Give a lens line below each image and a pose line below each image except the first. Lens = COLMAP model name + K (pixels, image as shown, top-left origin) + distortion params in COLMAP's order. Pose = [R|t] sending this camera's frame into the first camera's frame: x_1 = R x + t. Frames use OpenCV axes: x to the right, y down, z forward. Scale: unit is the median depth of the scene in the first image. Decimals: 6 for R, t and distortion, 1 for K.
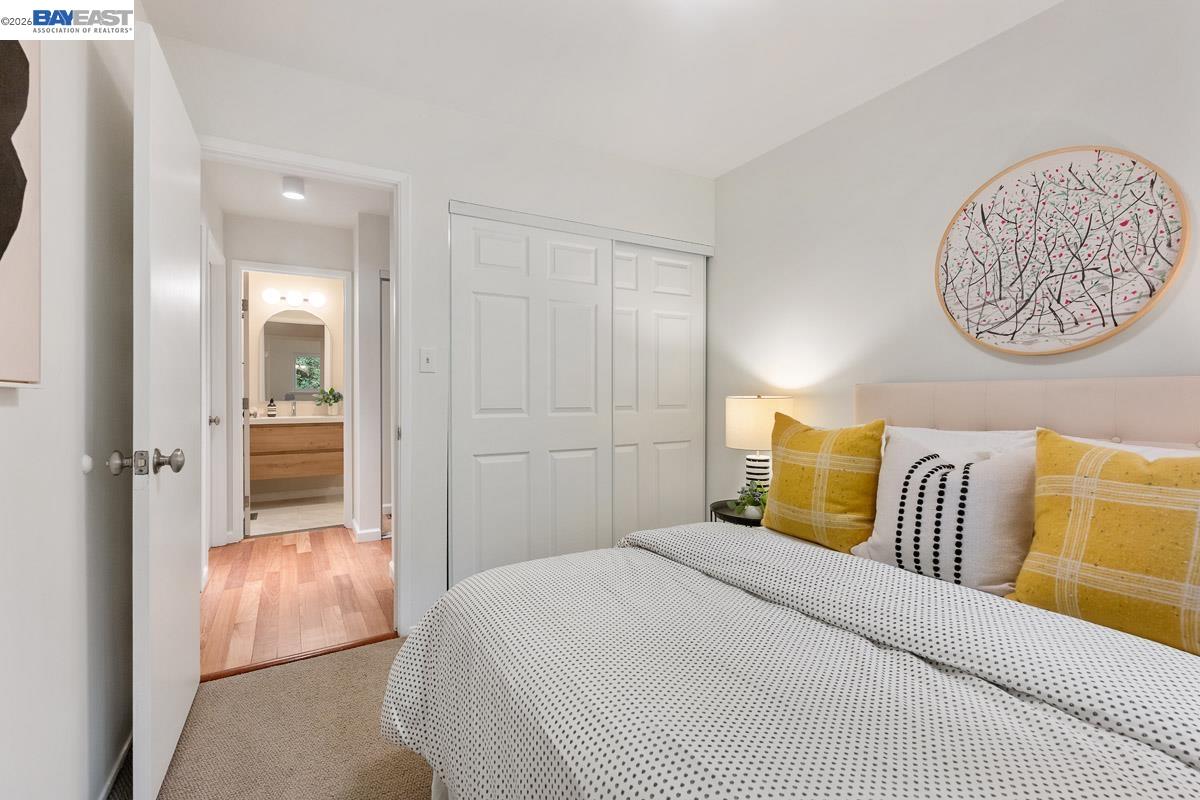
lens RADIAL K [[547.5, 0, 605.1], [0, 547.5, 405.6], [0, 0, 1]] dist [-0.000904, -0.000539]
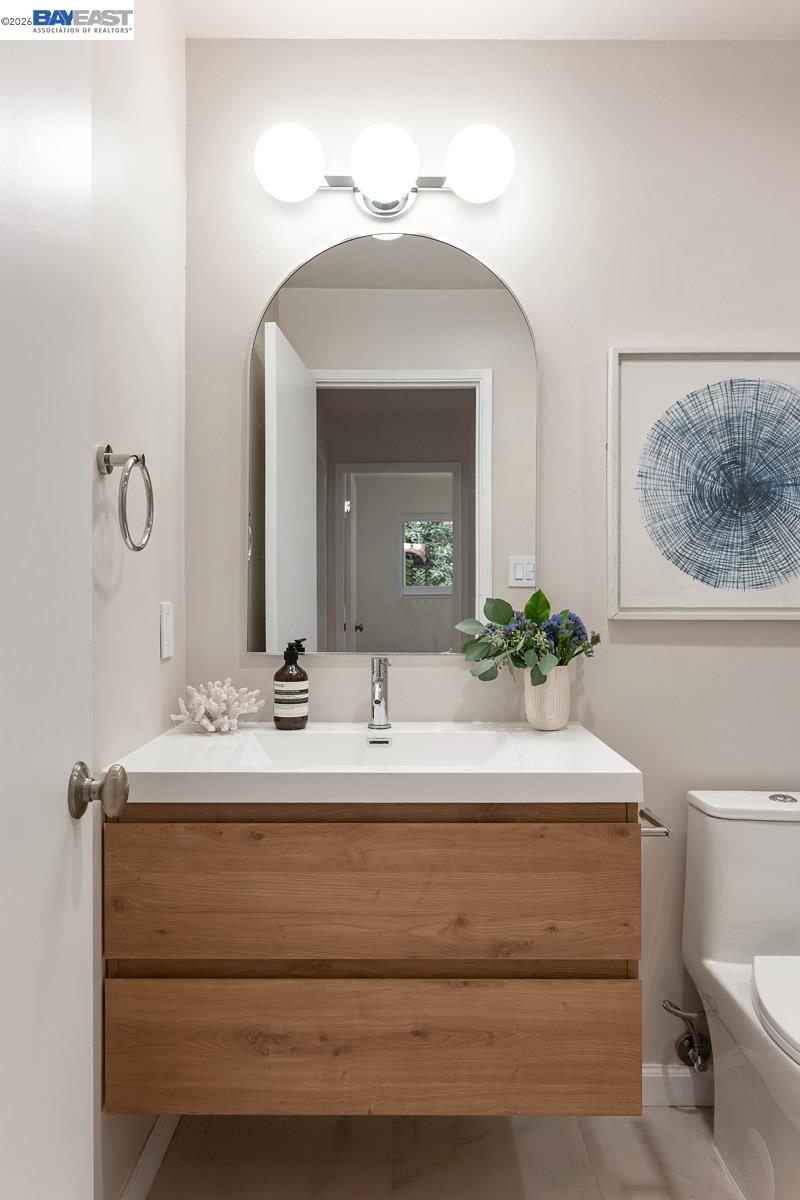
lens RADIAL K [[821.1, 0, 396.3], [0, 821.1, 592.7], [0, 0, 1]] dist [0.005795, 0.001501]
pose [[0.863820, -0.002560, -0.503793, -0.407421], [-0.005887, 0.999868, -0.015175, -0.028233], [0.503765, 0.016074, 0.863691, 0.736408]]
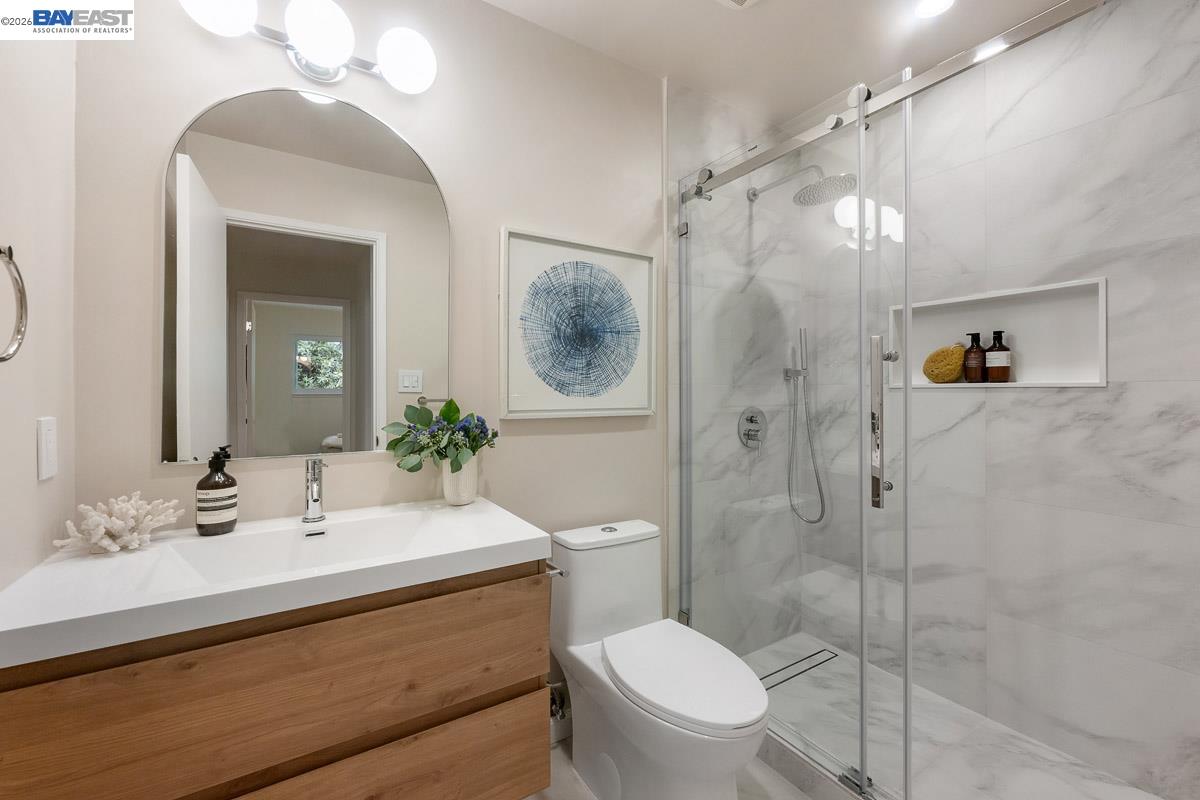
lens RADIAL K [[499.8, 0, 603.6], [0, 499.8, 389.6], [0, 0, 1]] dist [0.002164, -0.000303]
pose [[0.998975, -0.003619, 0.045125, -0.455011], [0.004450, 0.999822, -0.018333, -0.034383], [-0.045050, 0.018515, 0.998813, 0.779728]]
